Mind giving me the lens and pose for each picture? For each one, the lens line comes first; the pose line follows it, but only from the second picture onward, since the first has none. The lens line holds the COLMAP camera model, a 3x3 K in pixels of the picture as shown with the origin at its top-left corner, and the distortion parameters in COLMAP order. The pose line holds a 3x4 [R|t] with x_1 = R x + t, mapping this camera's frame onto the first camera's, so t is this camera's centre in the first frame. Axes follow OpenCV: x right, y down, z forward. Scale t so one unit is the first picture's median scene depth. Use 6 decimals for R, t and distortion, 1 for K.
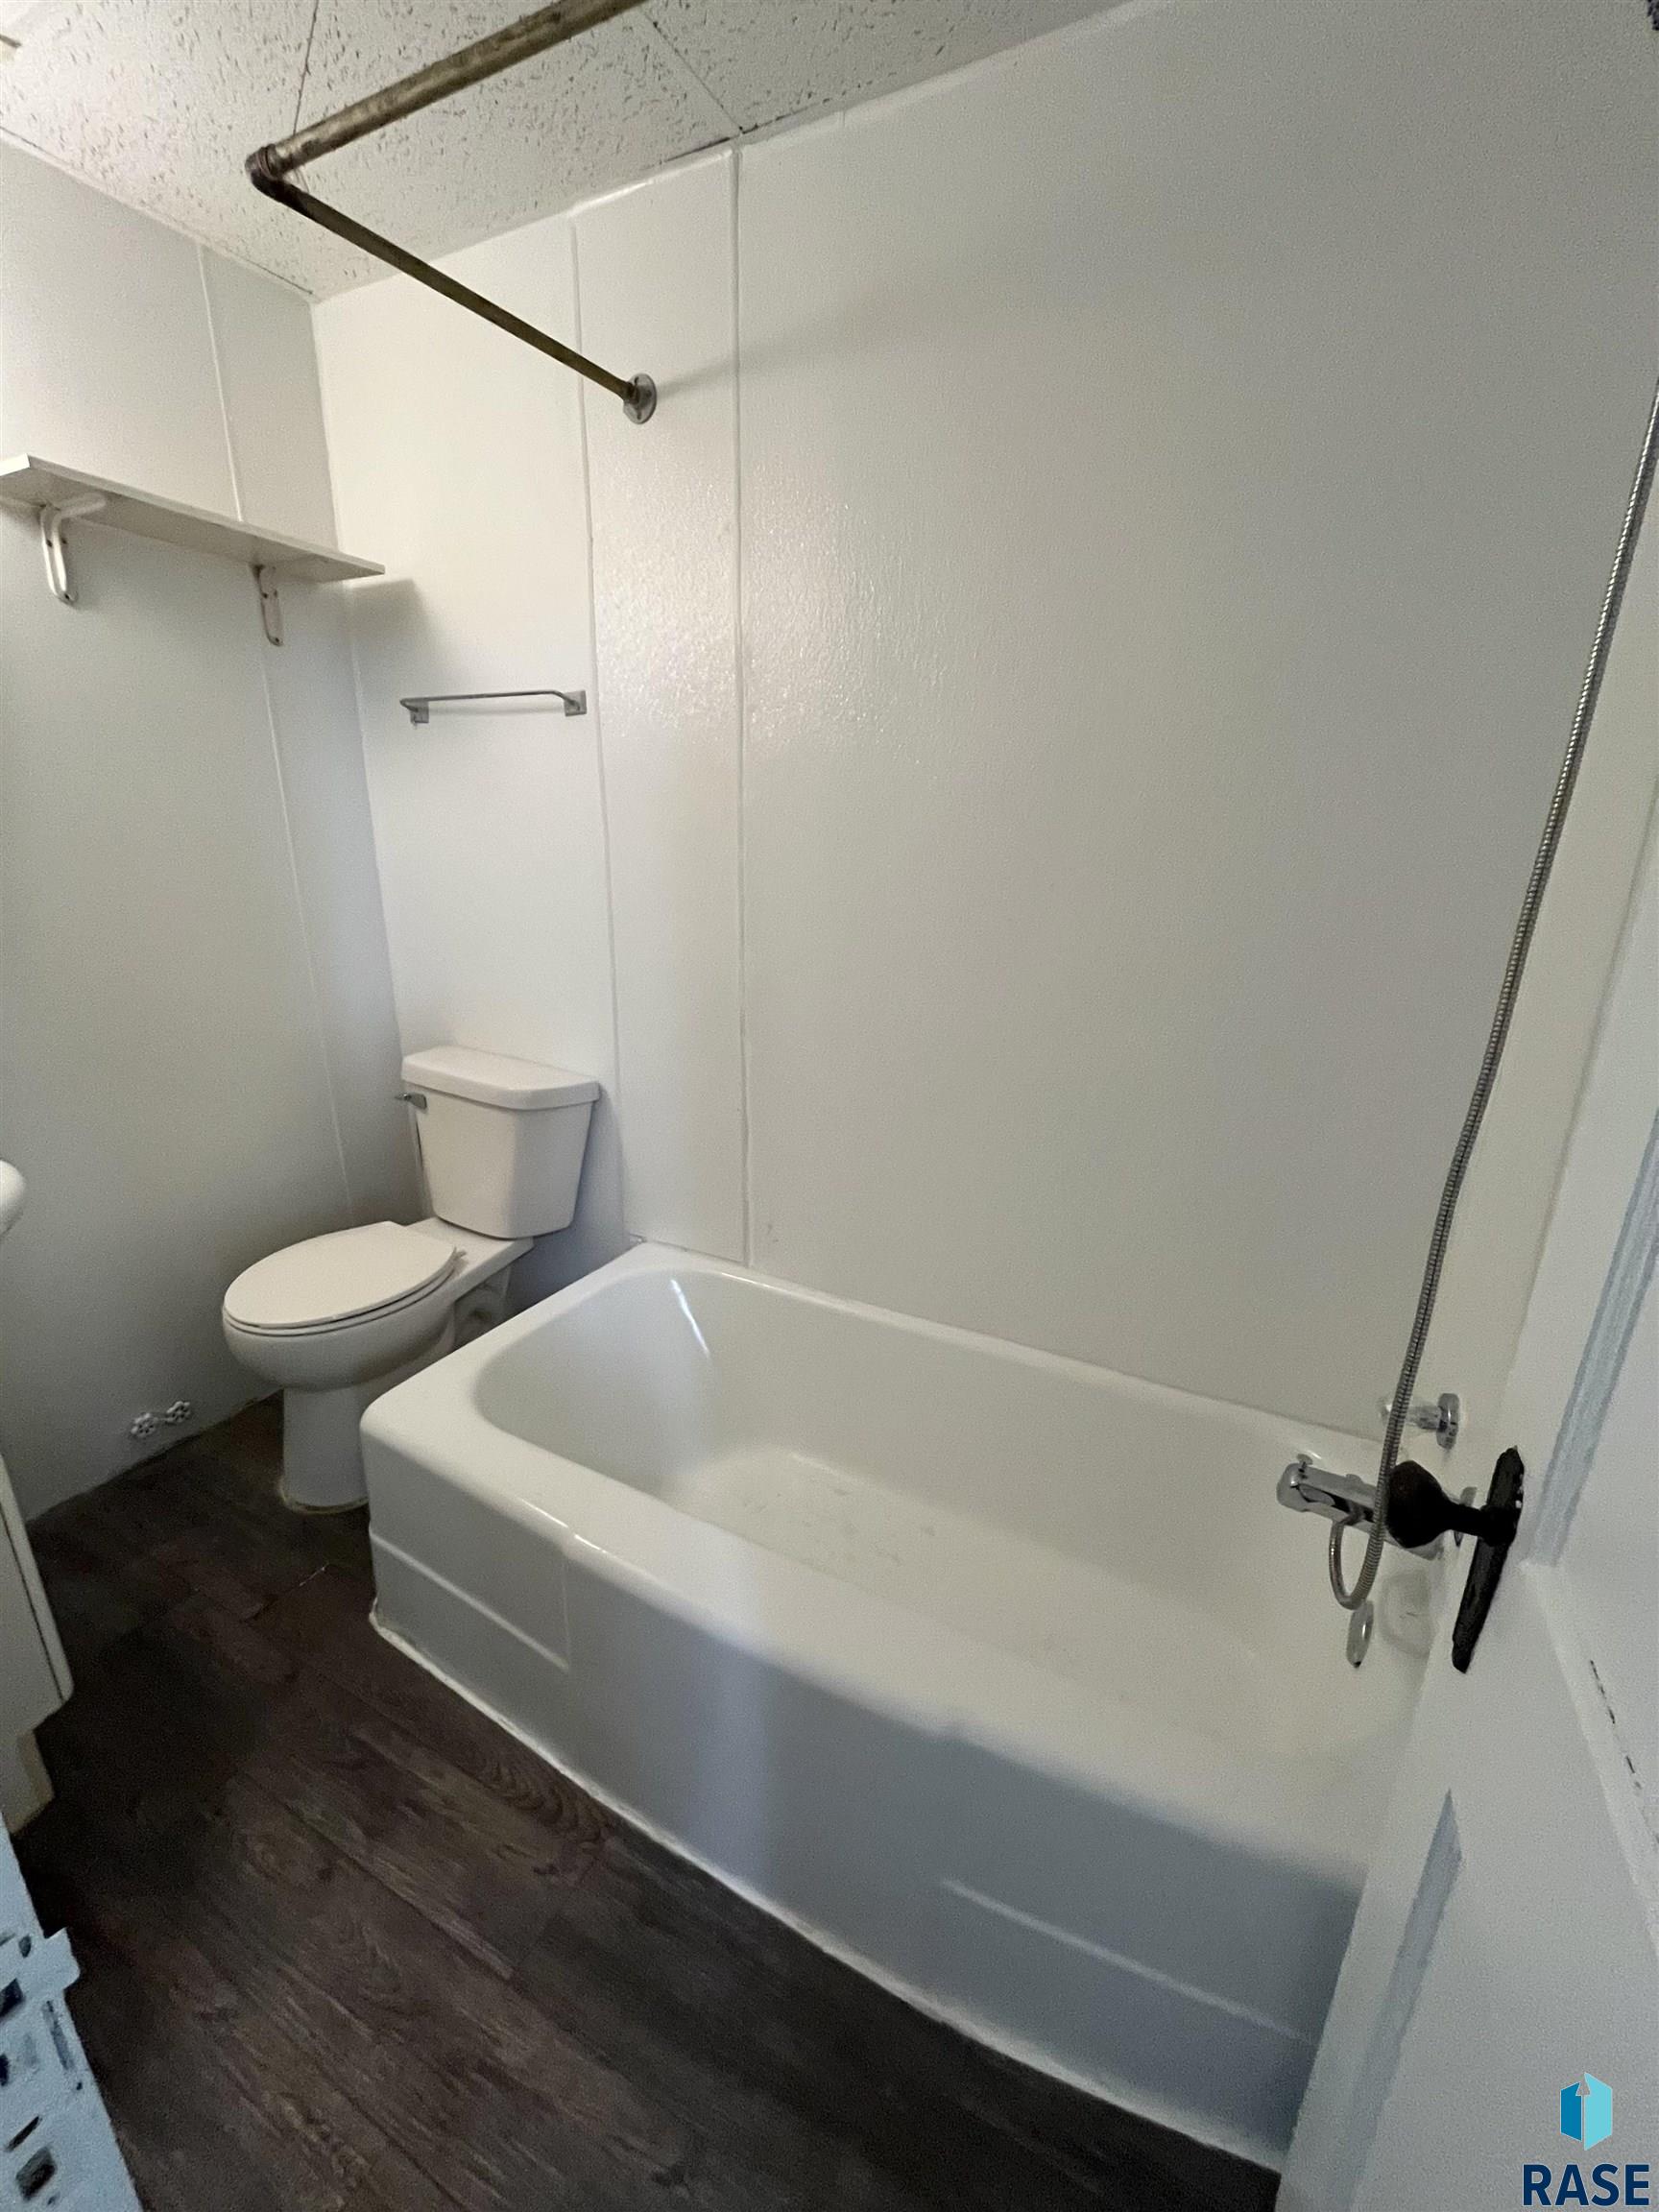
lens RADIAL K [[903.3, 0, 834.5], [0, 903.3, 1104.2], [0, 0, 1]] dist [-0.001243, -0.000566]
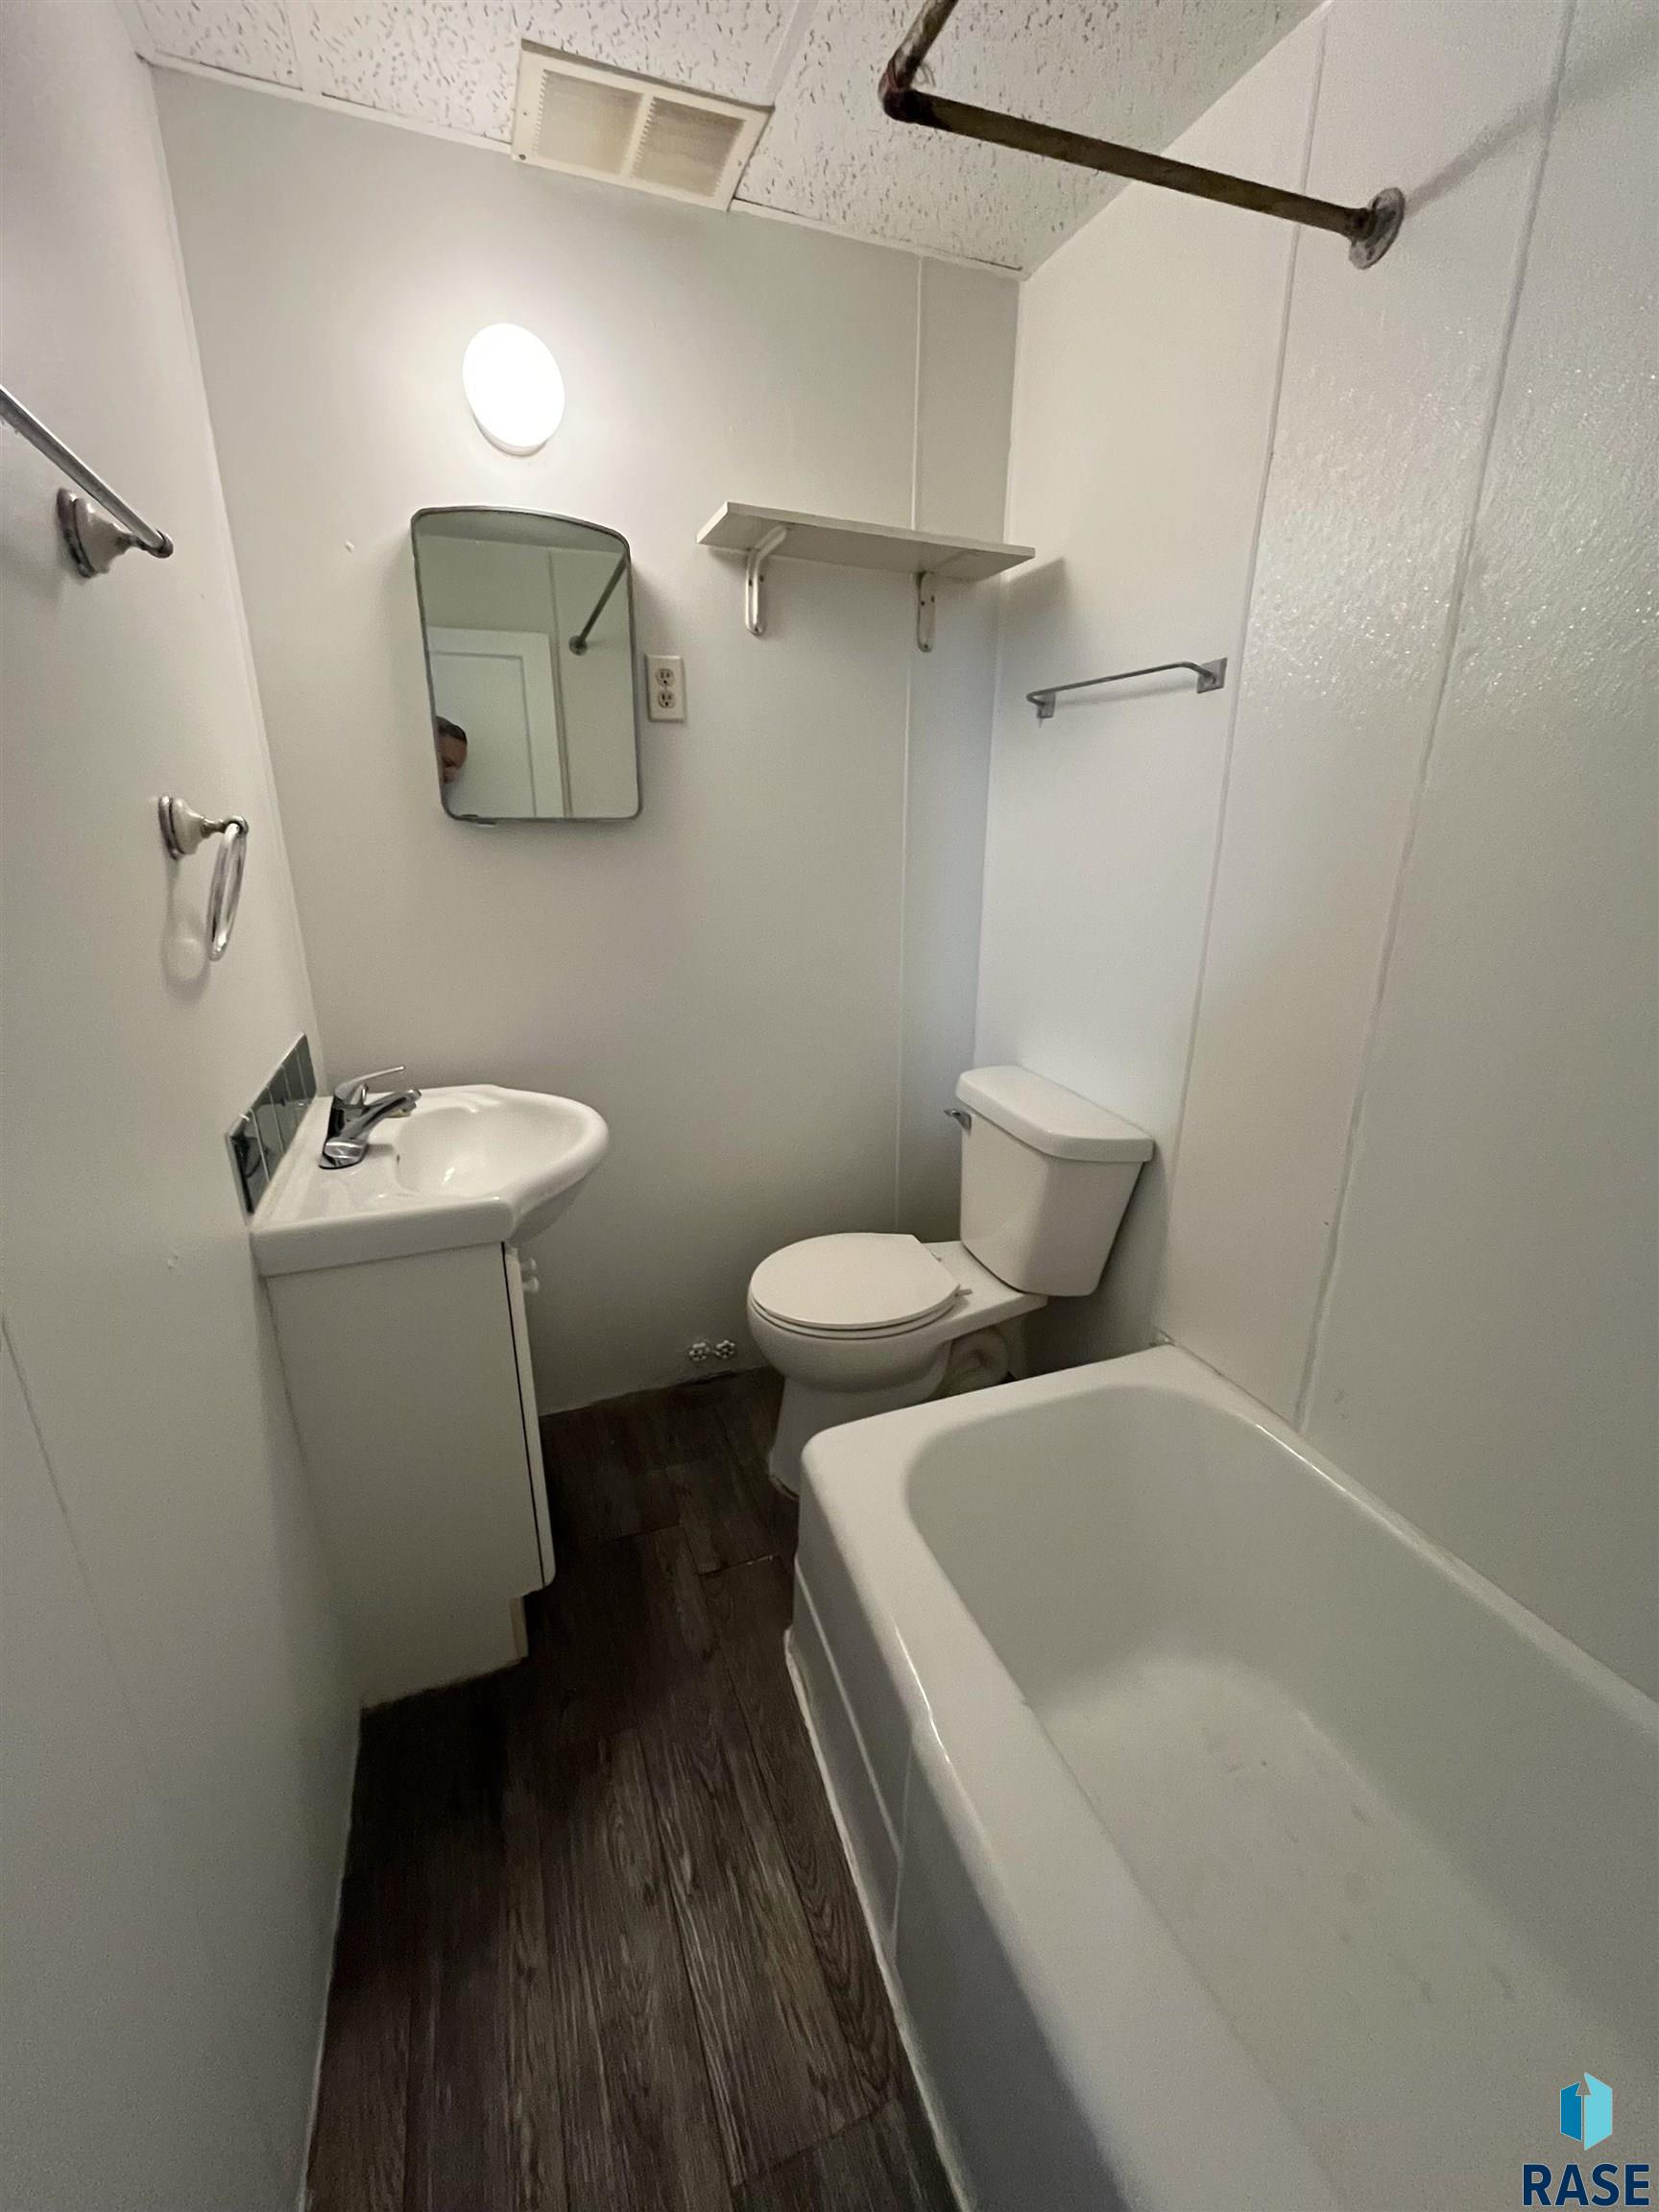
lens RADIAL K [[903.3, 0, 826.4], [0, 903.3, 1107.3], [0, 0, 1]] dist [-0.001243, -0.000566]
pose [[0.753881, 0.186703, -0.629925, 0.029862], [-0.181750, 0.980622, 0.073131, -0.067204], [0.631372, 0.059356, 0.773205, 0.193292]]
